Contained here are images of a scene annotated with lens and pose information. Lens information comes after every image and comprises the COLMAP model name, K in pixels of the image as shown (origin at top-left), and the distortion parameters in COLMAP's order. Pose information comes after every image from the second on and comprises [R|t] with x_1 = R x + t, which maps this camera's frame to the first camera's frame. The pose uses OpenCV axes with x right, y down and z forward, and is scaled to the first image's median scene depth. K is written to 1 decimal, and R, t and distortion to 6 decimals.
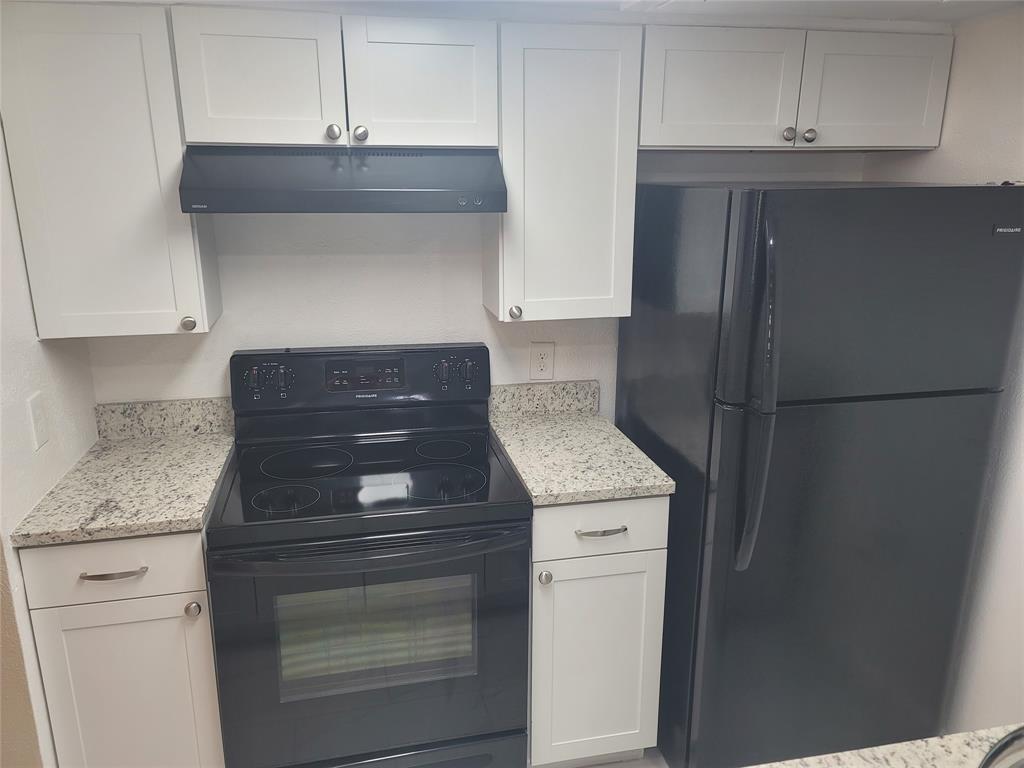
lens RADIAL K [[750.6, 0, 509.7], [0, 750.6, 379.3], [0, 0, 1]] dist [0.079893, -0.057569]
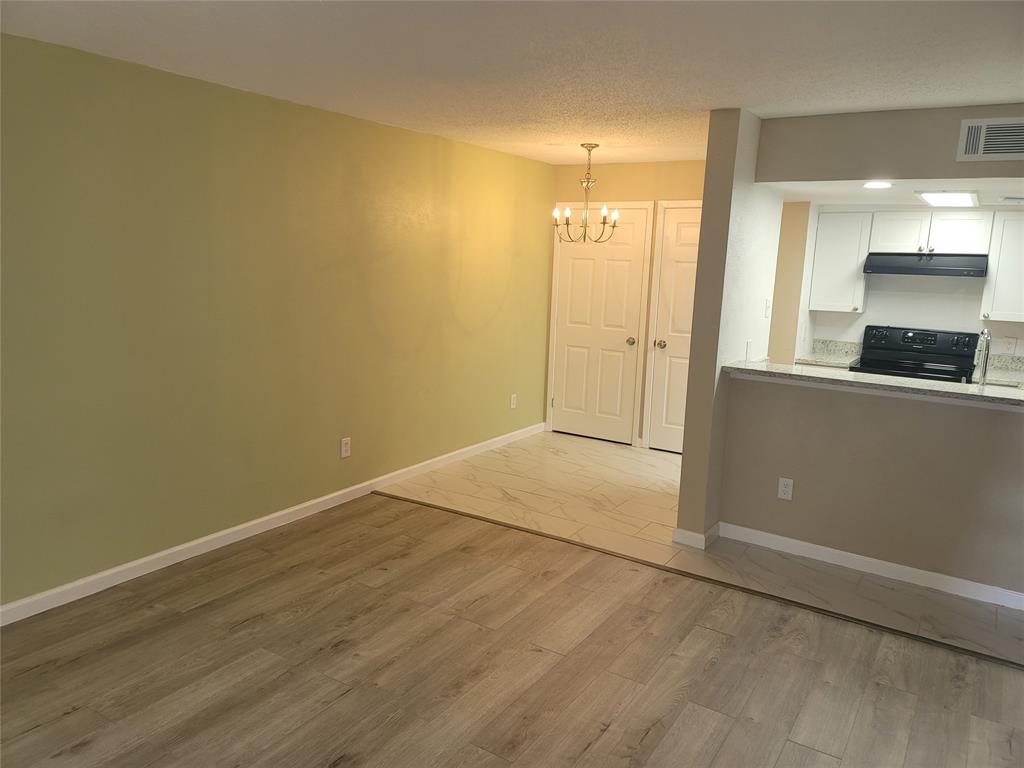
lens RADIAL K [[750.6, 0, 506.9], [0, 750.6, 388.0], [0, 0, 1]] dist [0.079893, -0.057569]
pose [[0.708885, 0.148616, -0.689489, 0.703432], [-0.215886, 0.976351, -0.011511, 0.544277], [0.671473, 0.157012, 0.724204, -1.999403]]
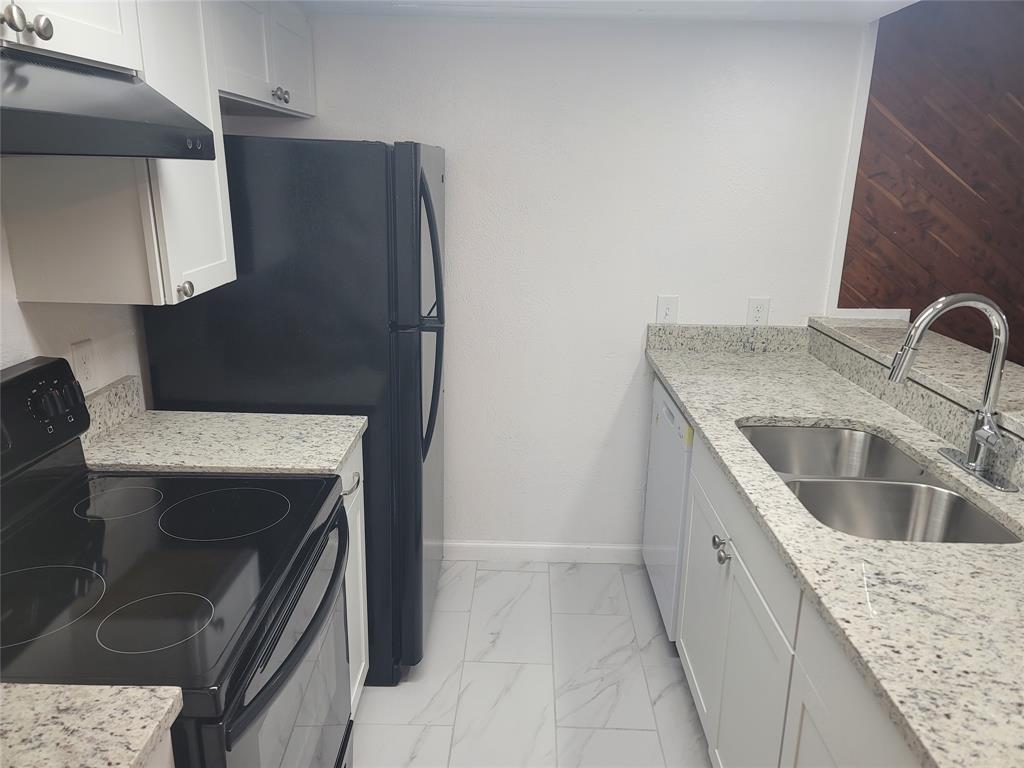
lens RADIAL K [[750.6, 0, 505.6], [0, 750.6, 385.3], [0, 0, 1]] dist [0.079893, -0.057569]
pose [[0.216610, -0.264765, 0.939670, -0.711733], [0.234292, 0.948491, 0.213242, -0.086489], [-0.947728, 0.173967, 0.267484, 0.485273]]
